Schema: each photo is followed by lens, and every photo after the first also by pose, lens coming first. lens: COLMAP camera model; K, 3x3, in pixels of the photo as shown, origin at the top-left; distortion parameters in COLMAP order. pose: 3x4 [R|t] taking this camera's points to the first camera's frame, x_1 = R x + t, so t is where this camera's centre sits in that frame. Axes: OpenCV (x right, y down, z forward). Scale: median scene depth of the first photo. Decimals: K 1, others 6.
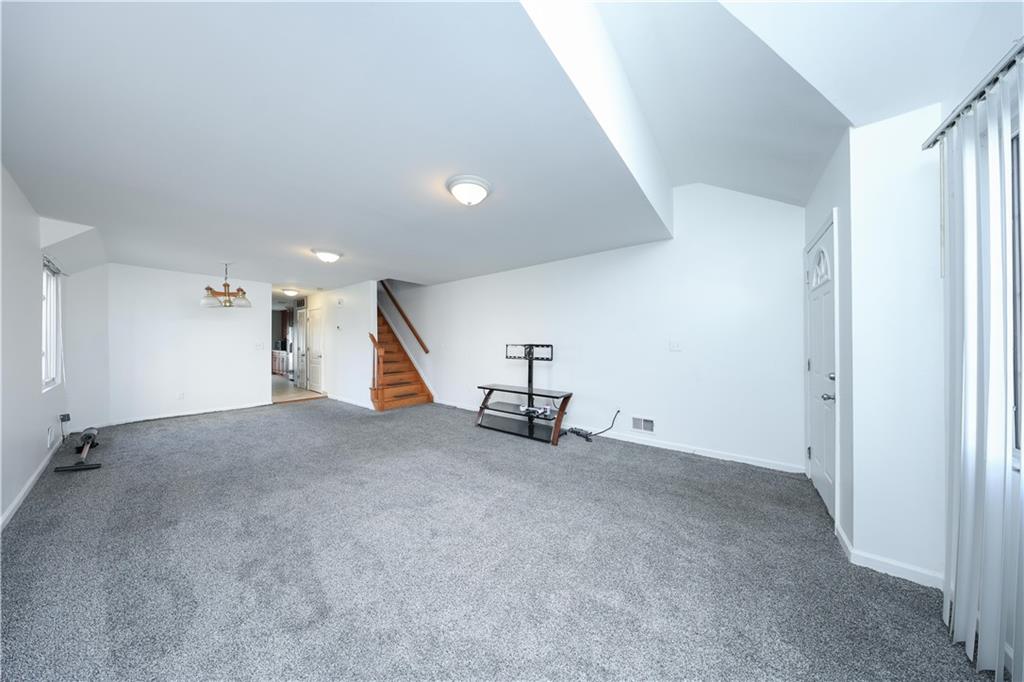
lens RADIAL K [[293.3, 0, 512.0], [0, 293.3, 341.0], [0, 0, 1]] dist [-0.001375, -0.000145]
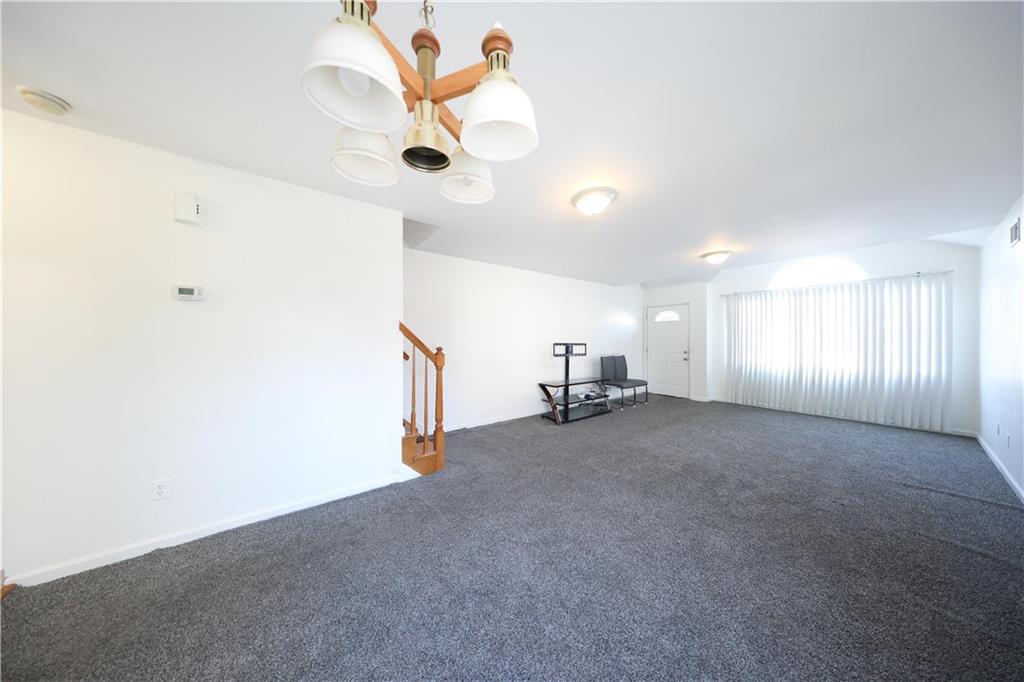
lens RADIAL K [[293.3, 0, 512.0], [0, 293.3, 341.0], [0, 0, 1]] dist [-0.001375, -0.000145]
pose [[0.259679, 0.004292, 0.965685, -1.174664], [-0.002718, 0.999989, -0.003713, 0.007326], [-0.965691, -0.001661, 0.259688, 0.928361]]
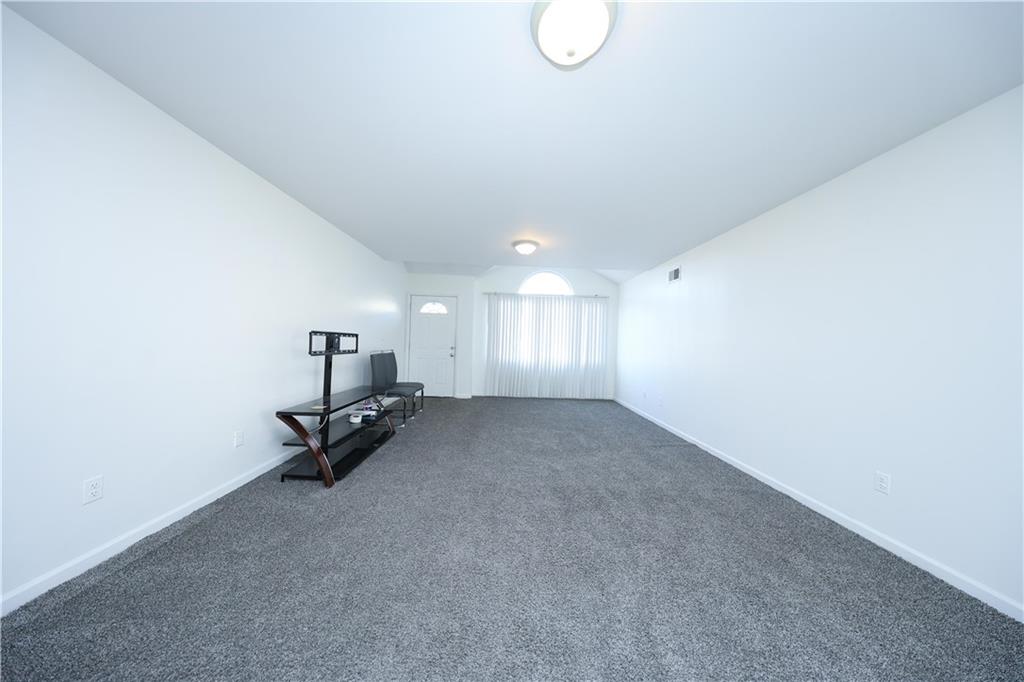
lens RADIAL K [[293.3, 0, 512.0], [0, 293.3, 341.0], [0, 0, 1]] dist [-0.001375, -0.000145]
pose [[-0.628036, -0.010888, 0.778108, -0.759959], [-0.026991, 0.999605, -0.007798, 0.026013], [-0.777716, -0.025899, -0.628082, 1.124500]]
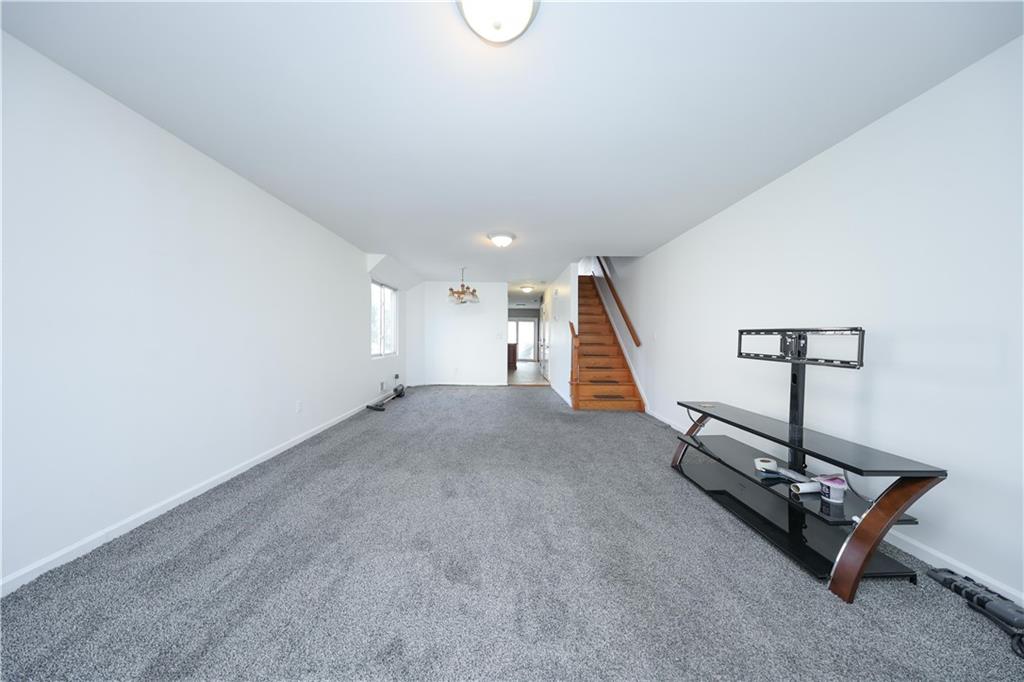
lens RADIAL K [[293.3, 0, 512.0], [0, 293.3, 341.0], [0, 0, 1]] dist [-0.001375, -0.000145]
pose [[0.632140, 0.016411, -0.774680, 0.137118], [-0.008572, 0.999863, 0.014186, 0.027964], [0.774807, -0.002327, 0.632194, 0.379742]]
